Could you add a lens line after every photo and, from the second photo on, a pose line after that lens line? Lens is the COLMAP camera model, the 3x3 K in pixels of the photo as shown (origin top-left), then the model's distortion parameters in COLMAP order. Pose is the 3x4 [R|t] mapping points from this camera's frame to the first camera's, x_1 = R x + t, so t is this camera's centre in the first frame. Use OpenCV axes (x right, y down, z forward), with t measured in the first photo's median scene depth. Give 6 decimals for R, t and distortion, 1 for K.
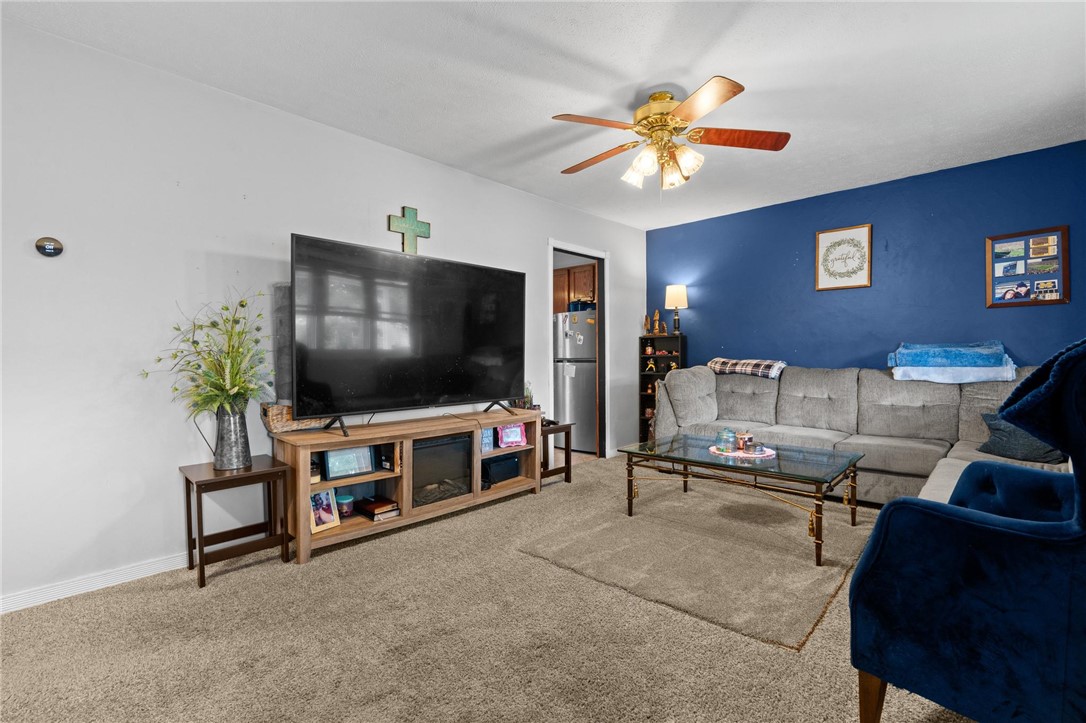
lens RADIAL K [[490.5, 0, 543.0], [0, 490.5, 361.5], [0, 0, 1]] dist [-0.000743, -0.000019]
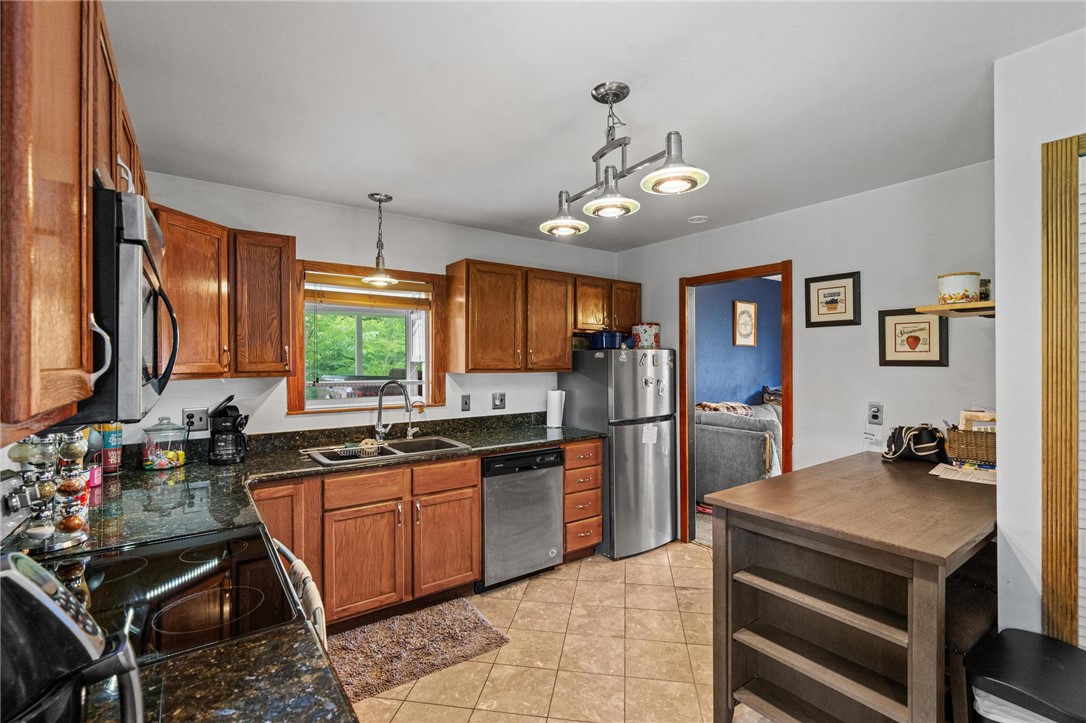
lens RADIAL K [[490.5, 0, 543.0], [0, 490.5, 361.5], [0, 0, 1]] dist [-0.000743, -0.000019]
pose [[0.181873, 0.011355, 0.983257, -0.983701], [0.015533, 0.999775, -0.014419, -0.114629], [-0.983199, 0.017896, 0.181655, 1.562780]]
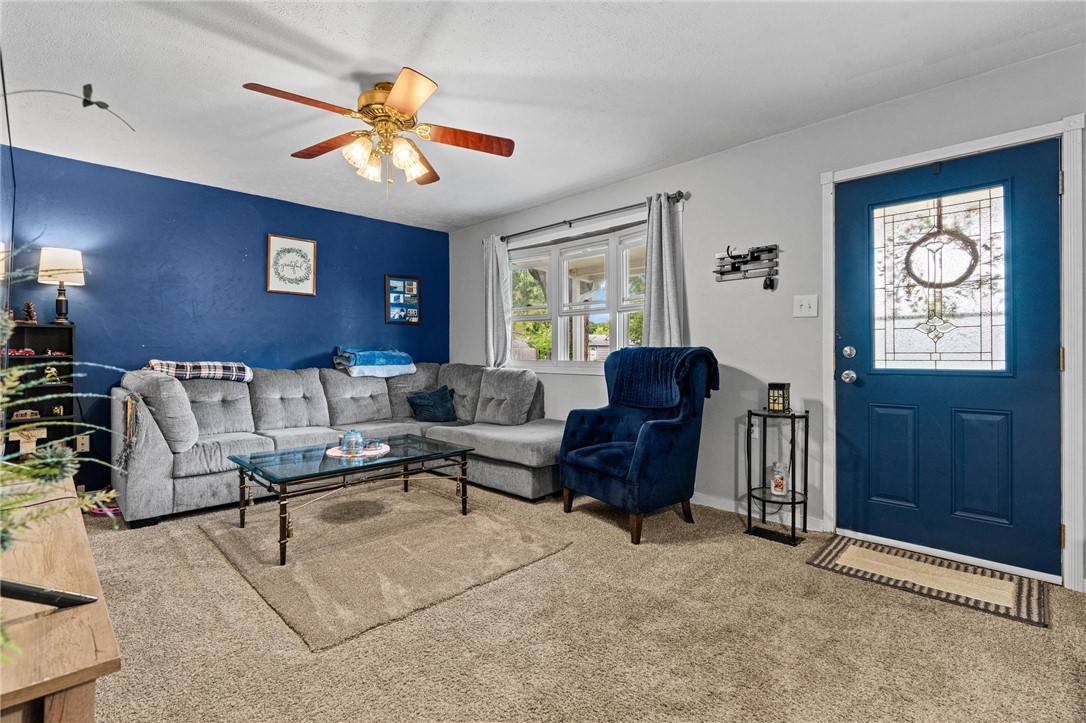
lens RADIAL K [[503.0, 0, 540.7], [0, 503.0, 344.0], [0, 0, 1]] dist [0.000396, 0.000014]
pose [[0.032560, 0.027251, 0.999098, -0.548391], [0.012828, 0.999534, -0.027681, -0.003628], [-0.999387, 0.013718, 0.032195, 0.512205]]
